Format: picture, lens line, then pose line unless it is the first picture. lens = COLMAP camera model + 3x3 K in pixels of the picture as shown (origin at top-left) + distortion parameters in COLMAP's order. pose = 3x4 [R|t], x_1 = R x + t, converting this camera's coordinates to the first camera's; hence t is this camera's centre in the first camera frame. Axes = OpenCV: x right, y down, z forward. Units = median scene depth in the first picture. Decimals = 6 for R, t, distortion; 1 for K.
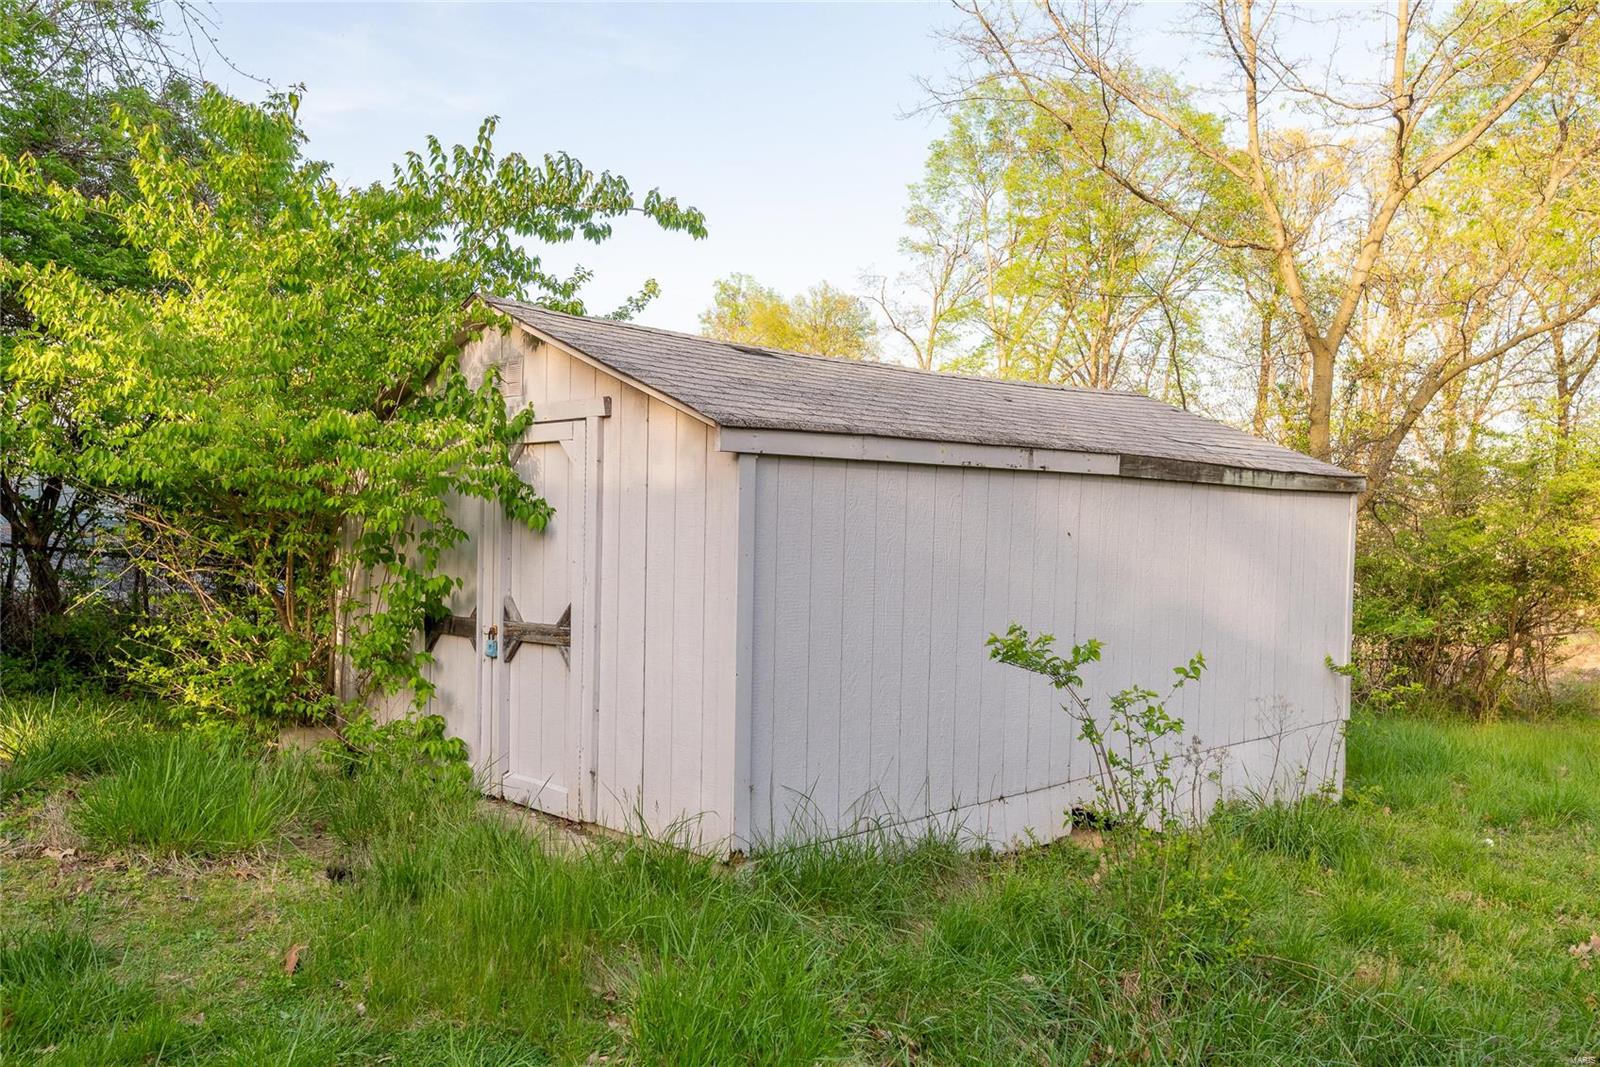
lens RADIAL K [[1253.6, 0, 800.0], [0, 1253.6, 533.5], [0, 0, 1]] dist [0.002481, 0.006680]
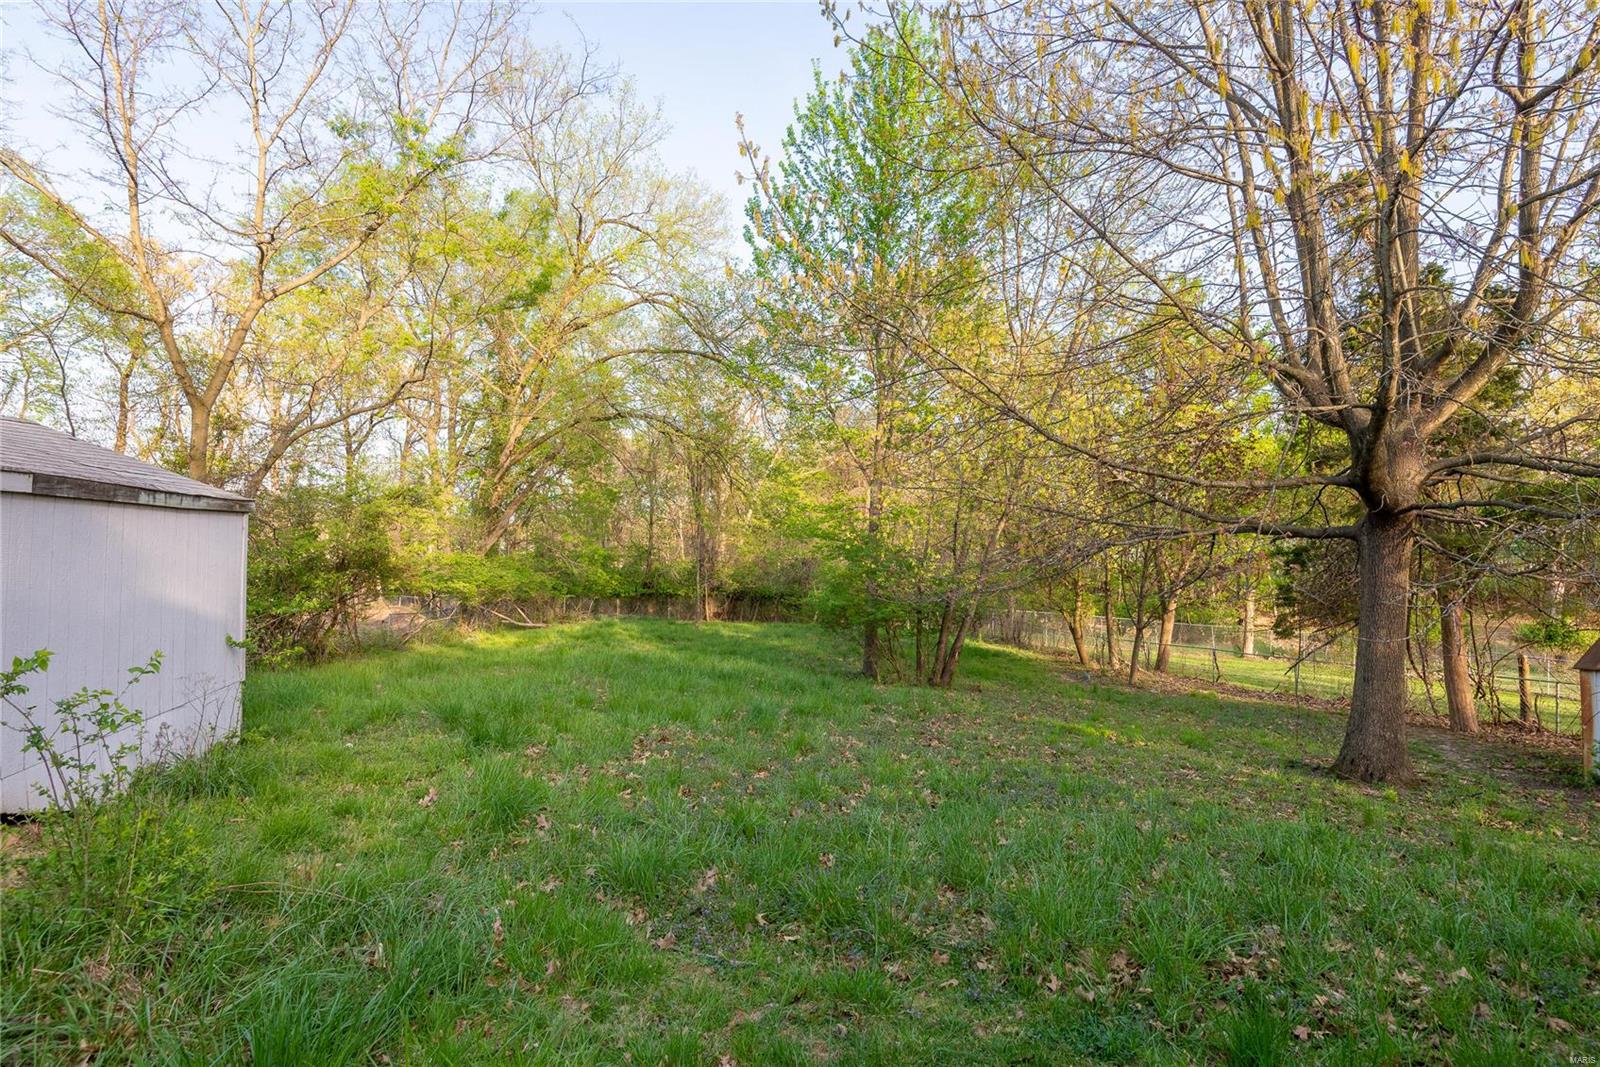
lens RADIAL K [[788.7, 0, 800.0], [0, 788.7, 533.5], [0, 0, 1]] dist [0.000328, -0.002197]
pose [[0.485815, -0.010795, 0.873995, -0.012401], [0.018014, 0.999835, 0.002336, -0.000853], [-0.873876, 0.014610, 0.485930, 0.066944]]
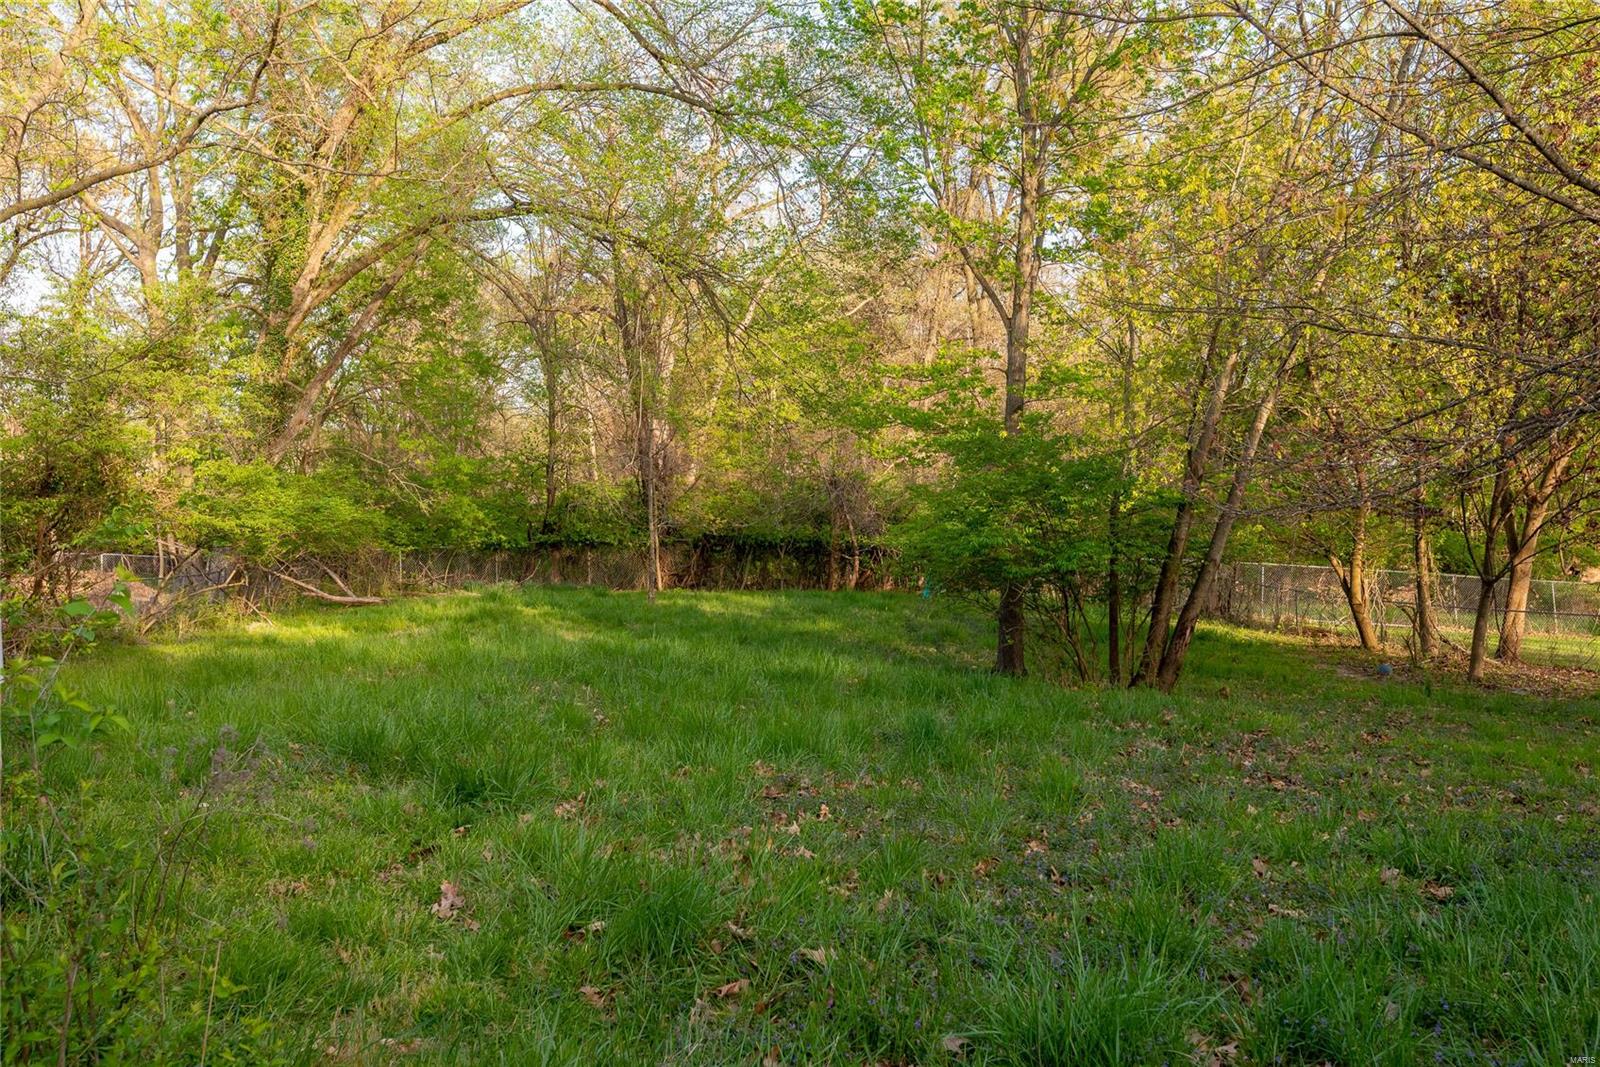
lens RADIAL K [[1391.2, 0, 800.0], [0, 1391.2, 533.5], [0, 0, 1]] dist [0.004105, 0.004520]
pose [[0.465909, -0.077017, 0.881475, -0.019688], [0.033041, 0.997024, 0.069648, 0.028902], [-0.884216, -0.003325, 0.467067, 0.269667]]
